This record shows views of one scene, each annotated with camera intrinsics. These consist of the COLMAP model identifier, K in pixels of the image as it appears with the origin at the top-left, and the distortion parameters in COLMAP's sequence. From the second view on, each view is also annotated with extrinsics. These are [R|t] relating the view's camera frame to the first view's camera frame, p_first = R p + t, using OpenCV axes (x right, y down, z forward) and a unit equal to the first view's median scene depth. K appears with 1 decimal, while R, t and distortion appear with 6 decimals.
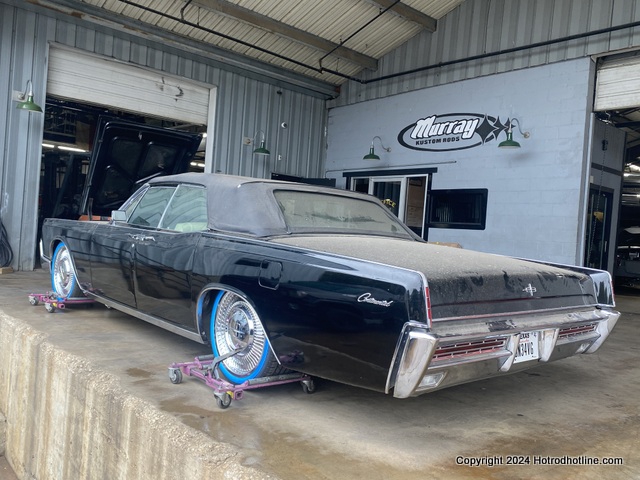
lens RADIAL K [[546.2, 0, 318.3], [0, 546.2, 239.9], [0, 0, 1]] dist [-0.000301, 0.009109]
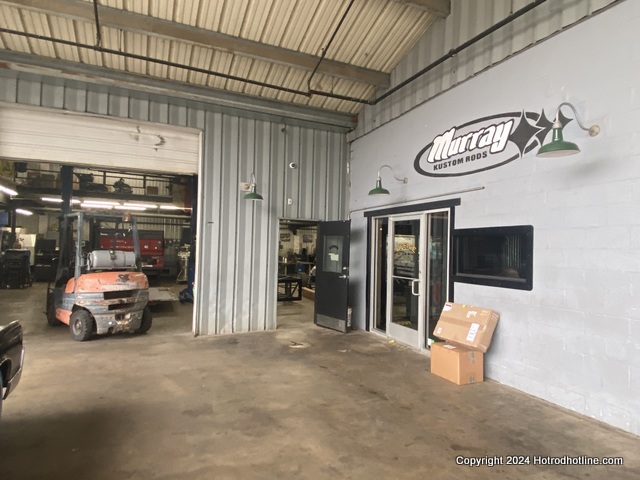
lens RADIAL K [[401.8, 0, 322.2], [0, 401.8, 242.4], [0, 0, 1]] dist [0.018688, -0.013185]
pose [[0.956167, -0.055217, -0.287570, 0.190176], [0.042961, 0.997886, -0.048760, -0.055507], [0.289655, 0.034269, 0.956518, 0.436609]]
